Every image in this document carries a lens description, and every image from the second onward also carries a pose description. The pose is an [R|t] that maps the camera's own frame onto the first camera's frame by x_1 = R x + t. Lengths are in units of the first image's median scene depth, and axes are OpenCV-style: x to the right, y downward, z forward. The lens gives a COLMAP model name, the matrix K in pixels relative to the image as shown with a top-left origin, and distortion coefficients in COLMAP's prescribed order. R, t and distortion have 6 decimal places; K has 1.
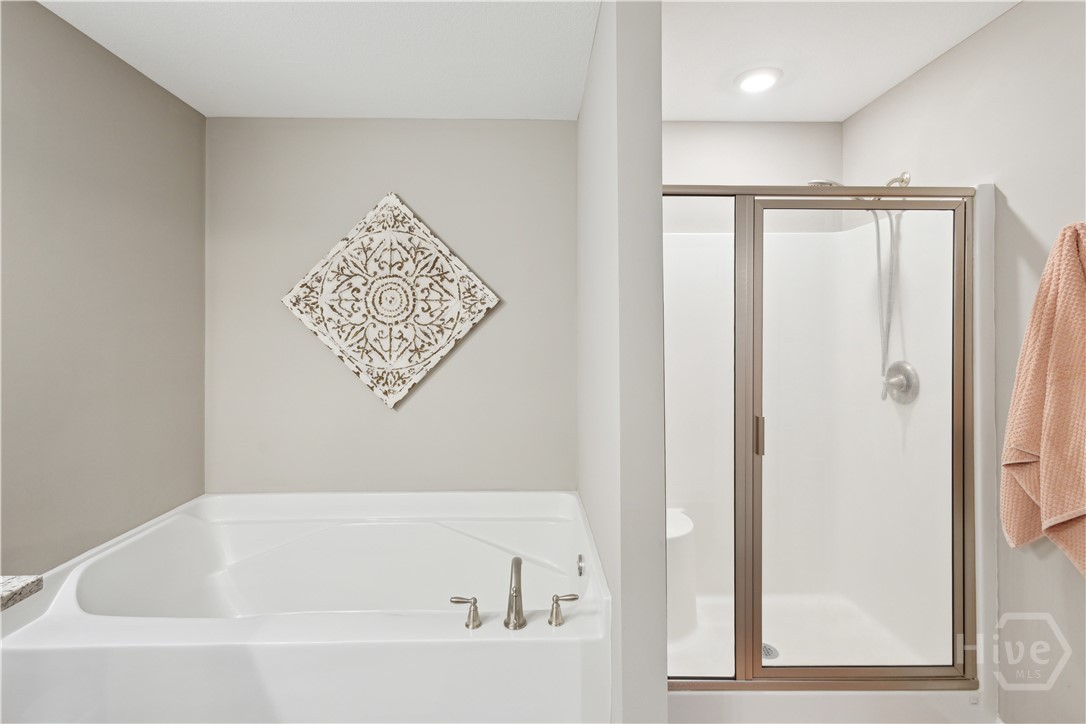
lens RADIAL K [[516.5, 0, 542.9], [0, 516.5, 356.6], [0, 0, 1]] dist [0.007916, 0.000273]
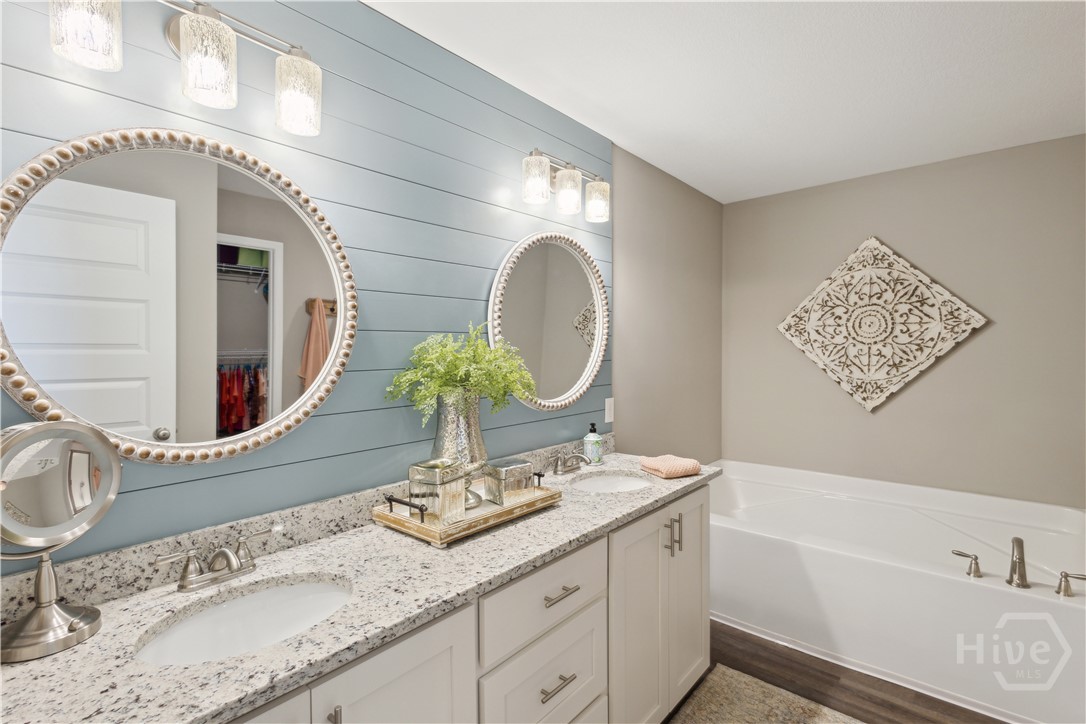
lens RADIAL K [[516.5, 0, 533.0], [0, 516.5, 363.5], [0, 0, 1]] dist [0.007916, 0.000273]
pose [[0.731101, 0.014616, -0.682113, -0.036333], [-0.016711, 0.999854, 0.003513, -0.006285], [0.682065, 0.008830, 0.731239, -0.457225]]
